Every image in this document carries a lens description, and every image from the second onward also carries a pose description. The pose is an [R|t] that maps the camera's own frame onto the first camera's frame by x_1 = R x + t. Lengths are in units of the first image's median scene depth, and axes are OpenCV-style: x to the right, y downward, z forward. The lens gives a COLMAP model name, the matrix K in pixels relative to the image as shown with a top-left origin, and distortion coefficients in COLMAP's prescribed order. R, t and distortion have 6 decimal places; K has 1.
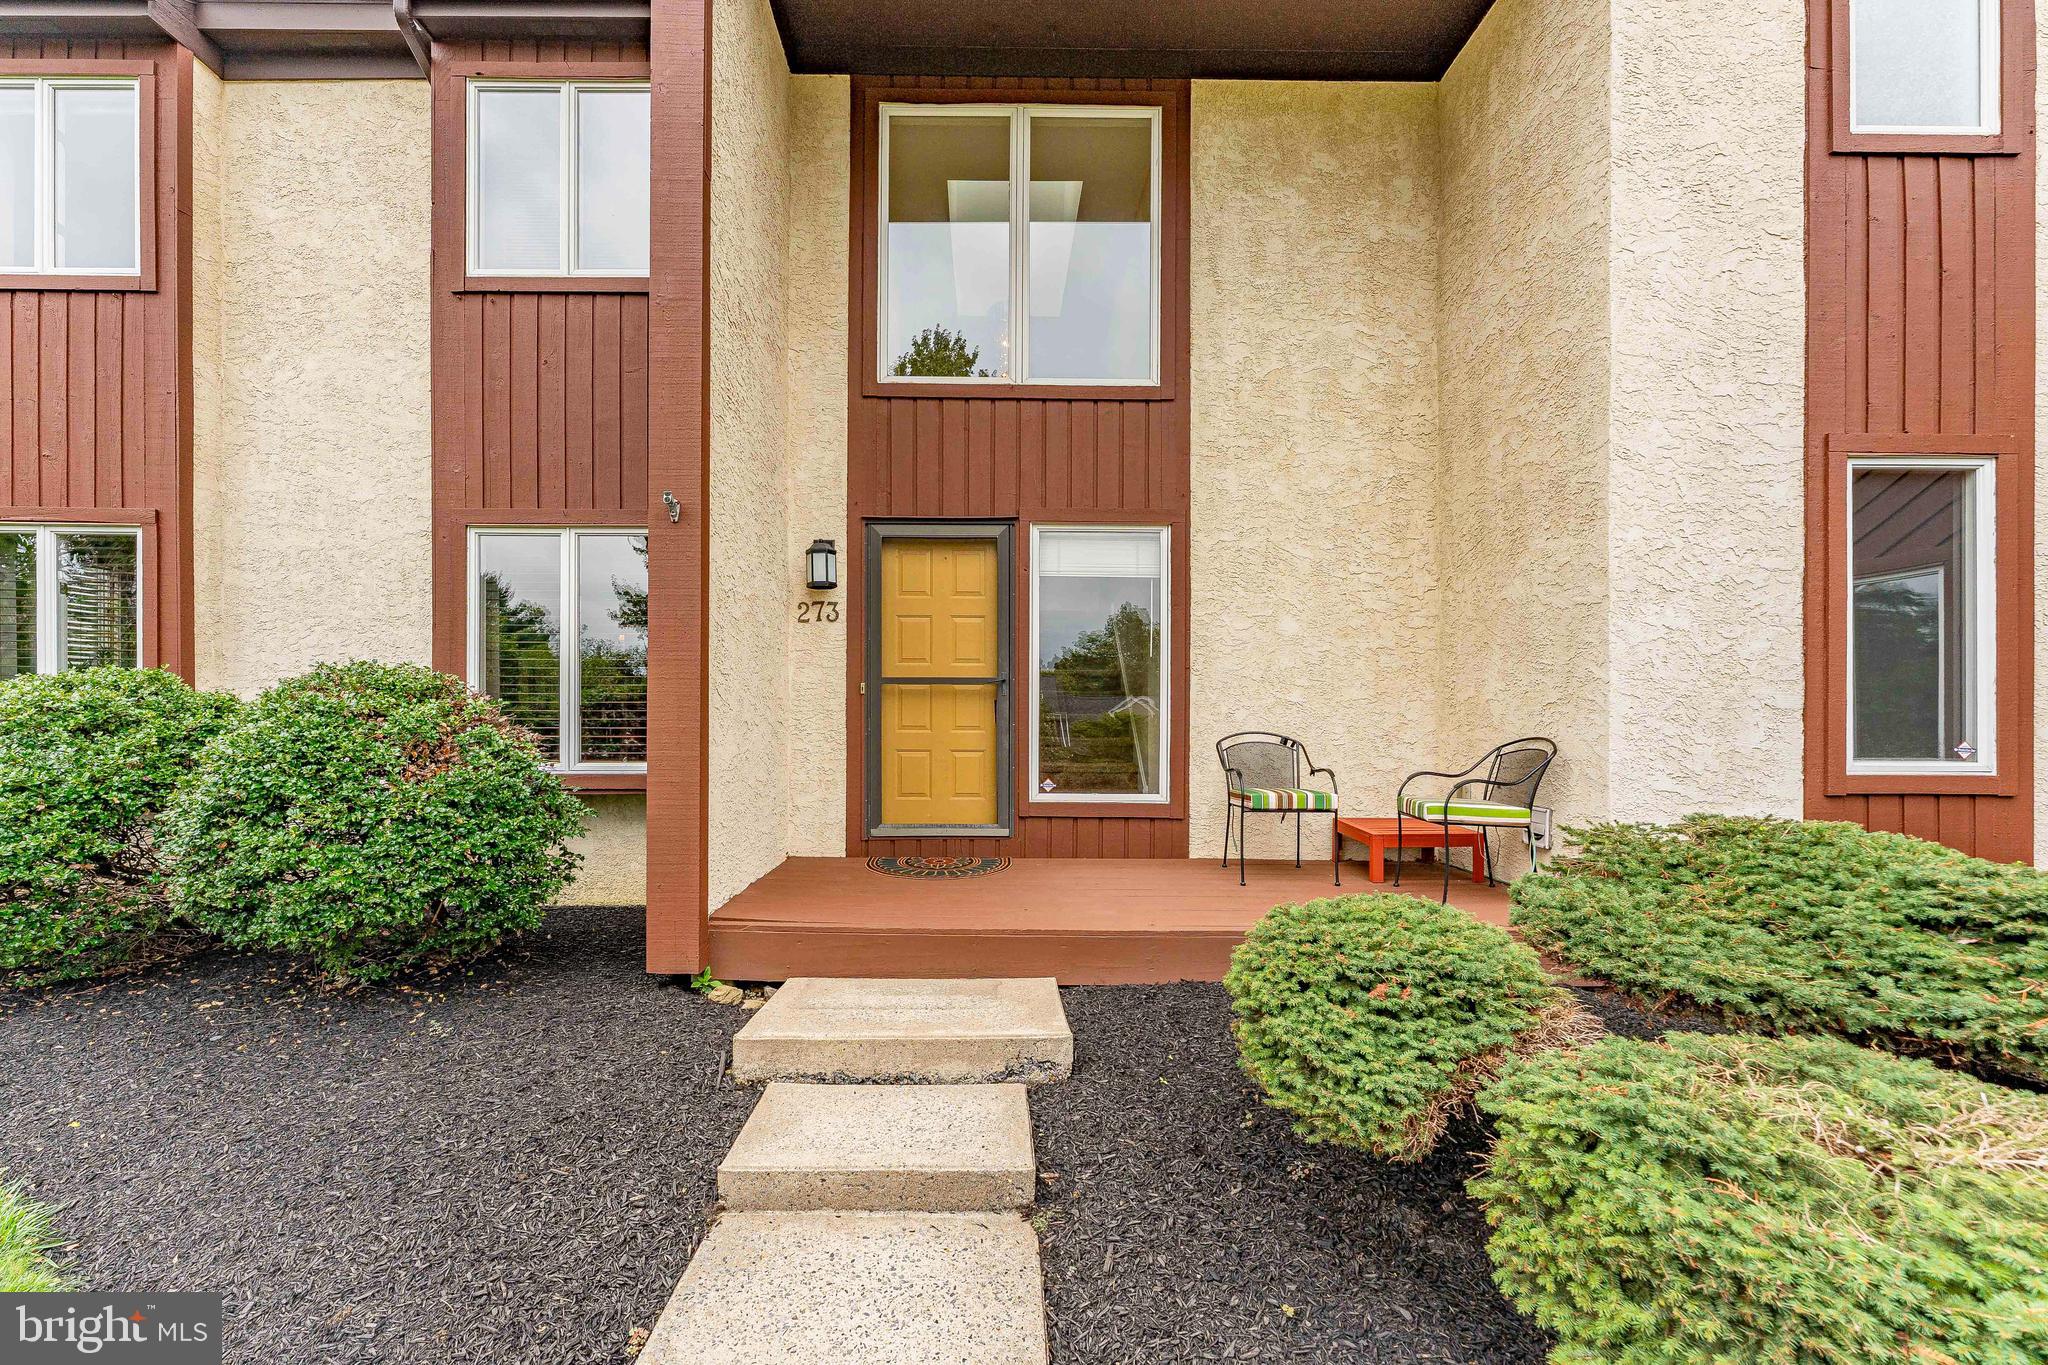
lens RADIAL K [[852.3, 0, 992.2], [0, 852.3, 707.7], [0, 0, 1]] dist [-0.001239, -0.000242]
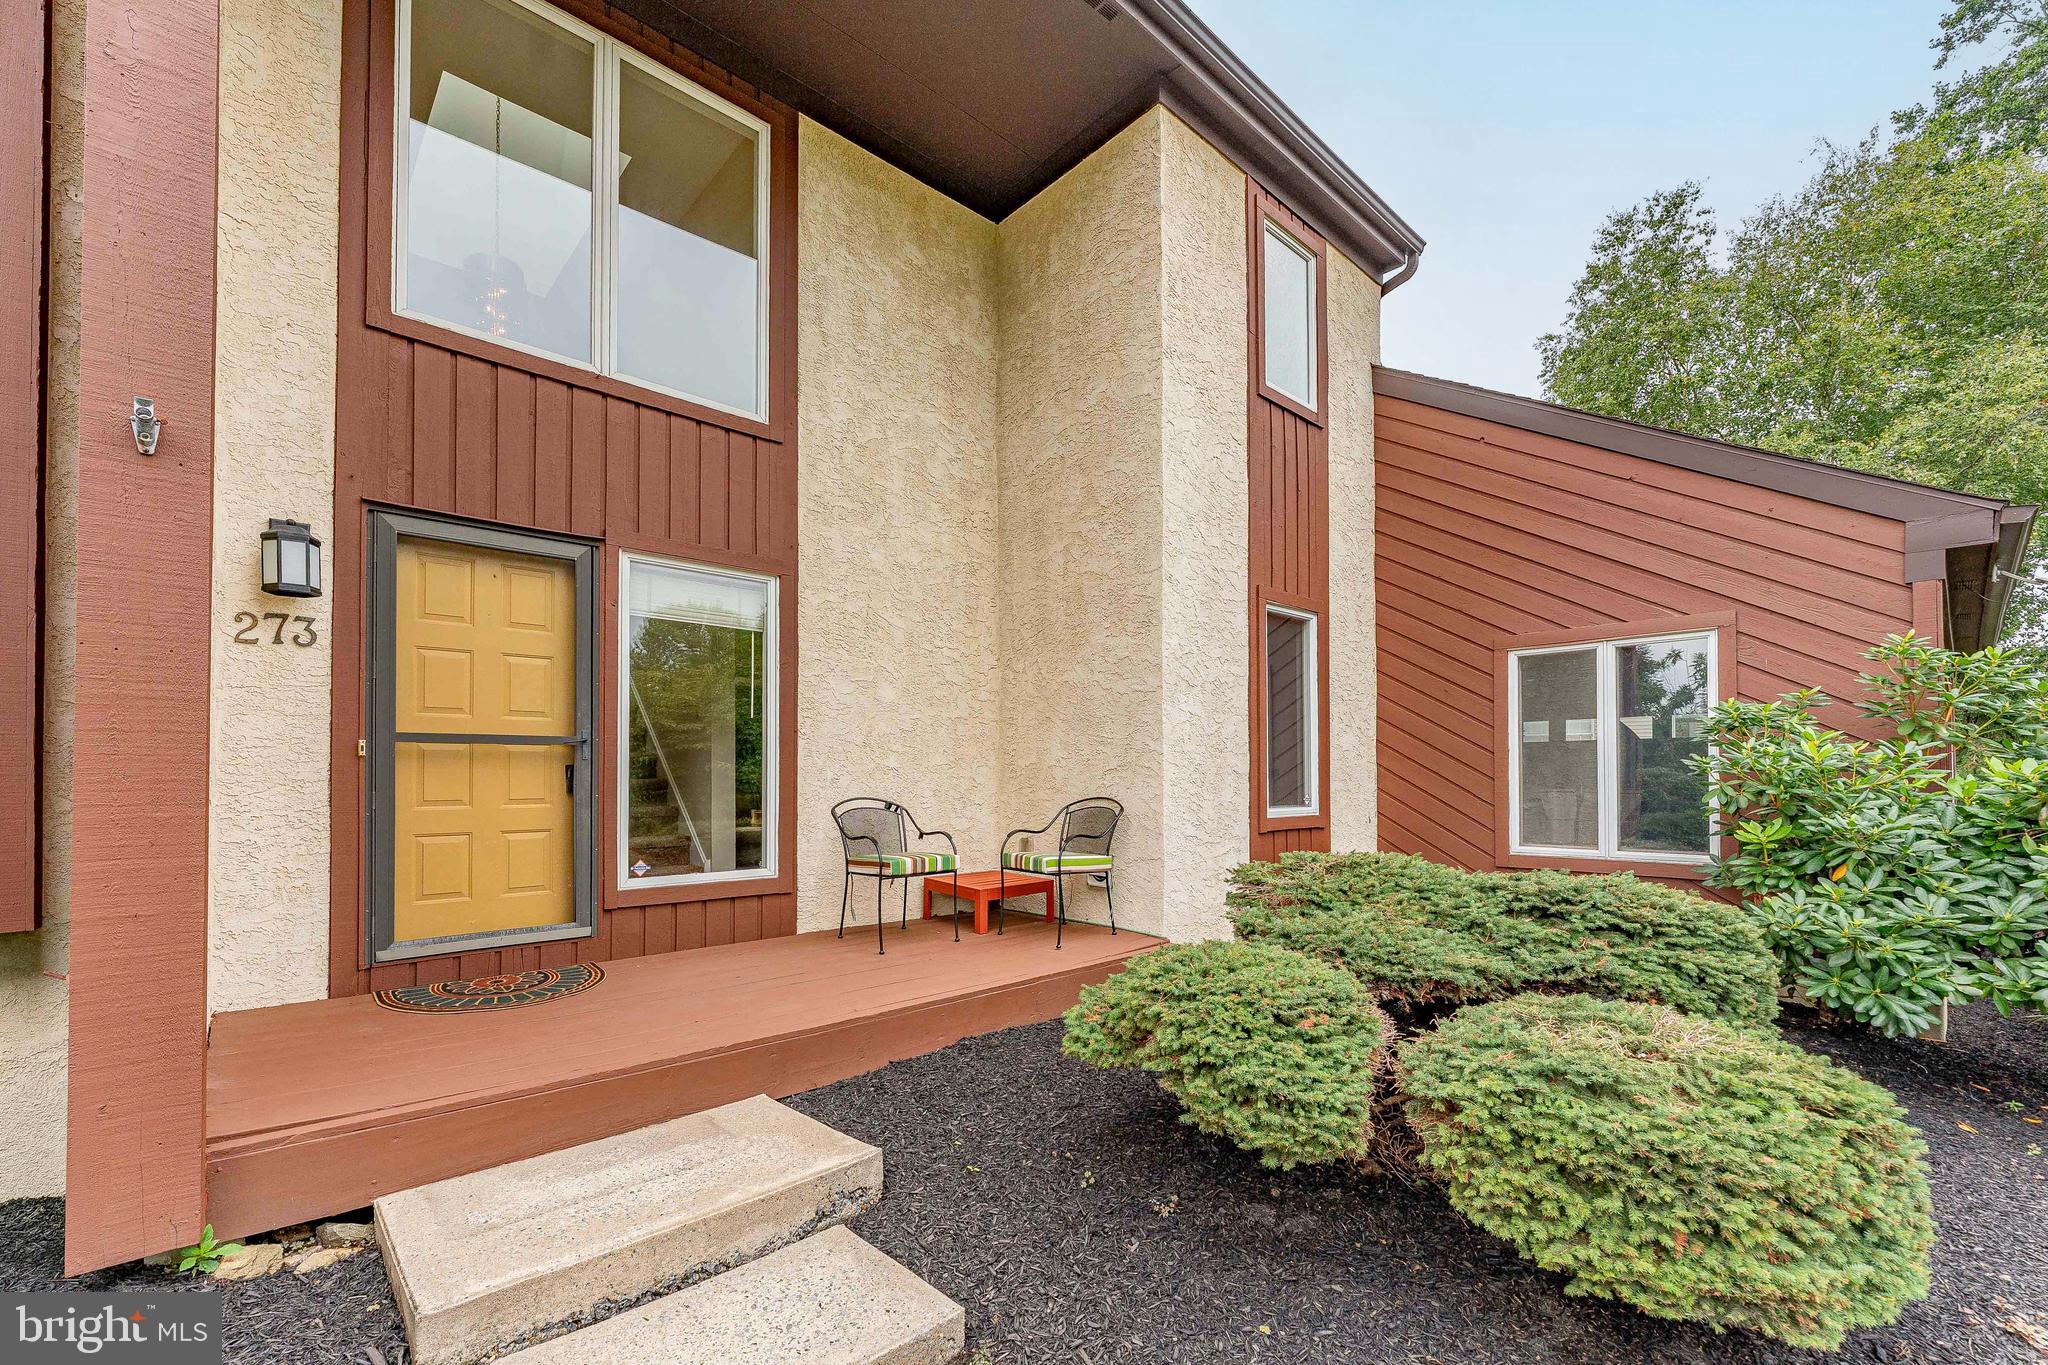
lens RADIAL K [[859.8, 0, 1016.9], [0, 859.8, 755.8], [0, 0, 1]] dist [-0.000362, -0.000555]
pose [[0.743145, 0.008603, 0.669075, -0.223909], [0.000302, 0.999913, -0.013193, -0.007017], [-0.669130, 0.010007, 0.743078, 0.133408]]
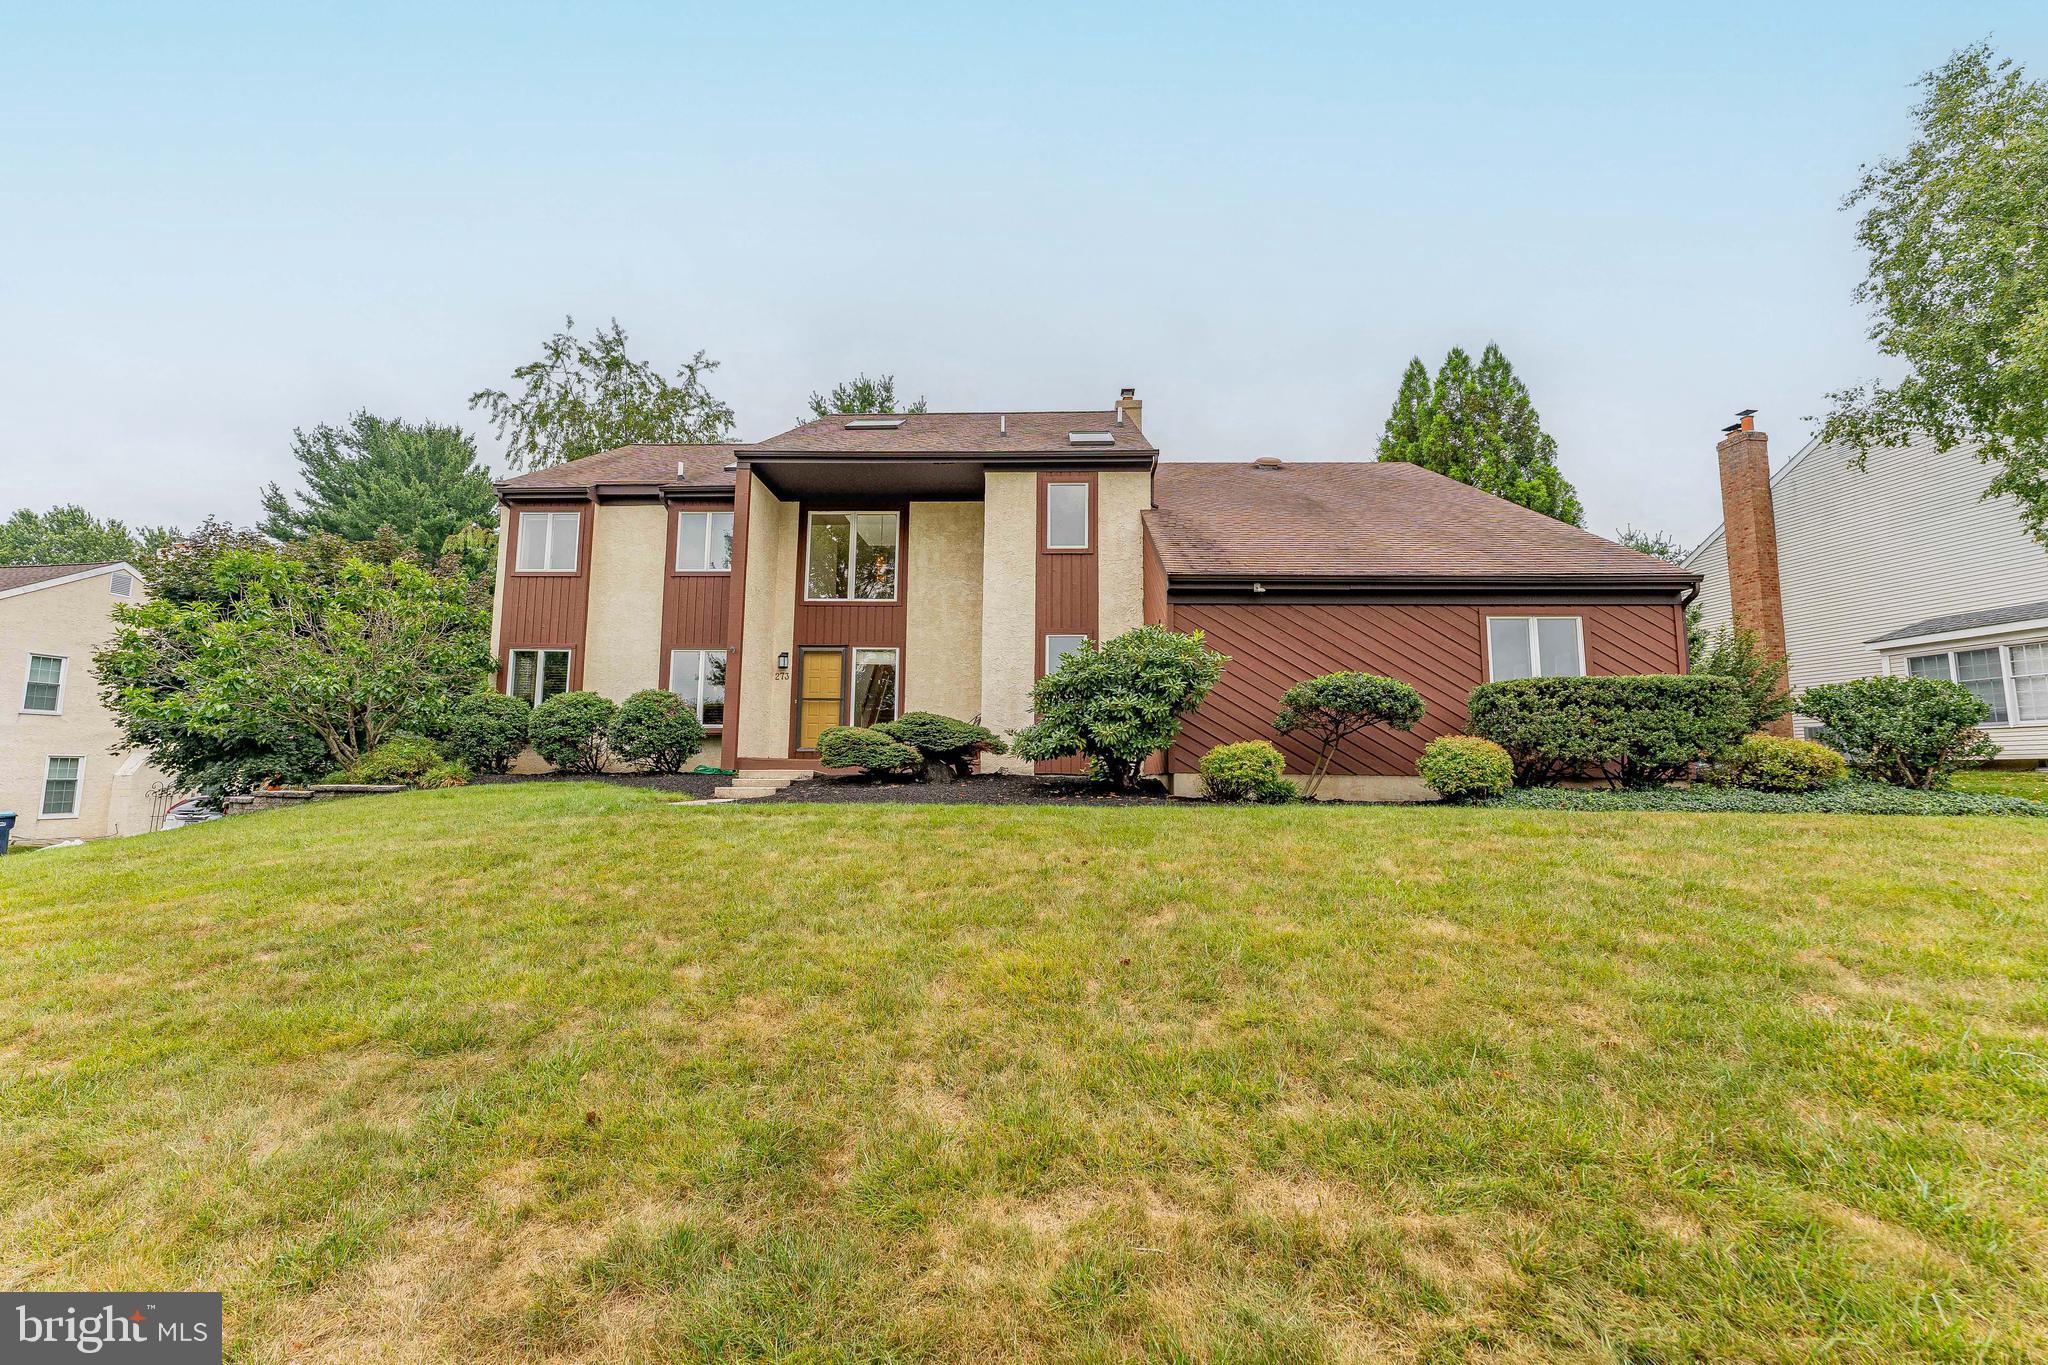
lens RADIAL K [[829.3, 0, 1024.1], [0, 829.3, 669.3], [0, 0, 1]] dist [-0.009296, -0.000010]
pose [[0.998759, -0.001234, -0.049781, 0.795079], [-0.004739, 0.992801, -0.119683, 0.209079], [0.049570, 0.119770, 0.991563, -1.859379]]
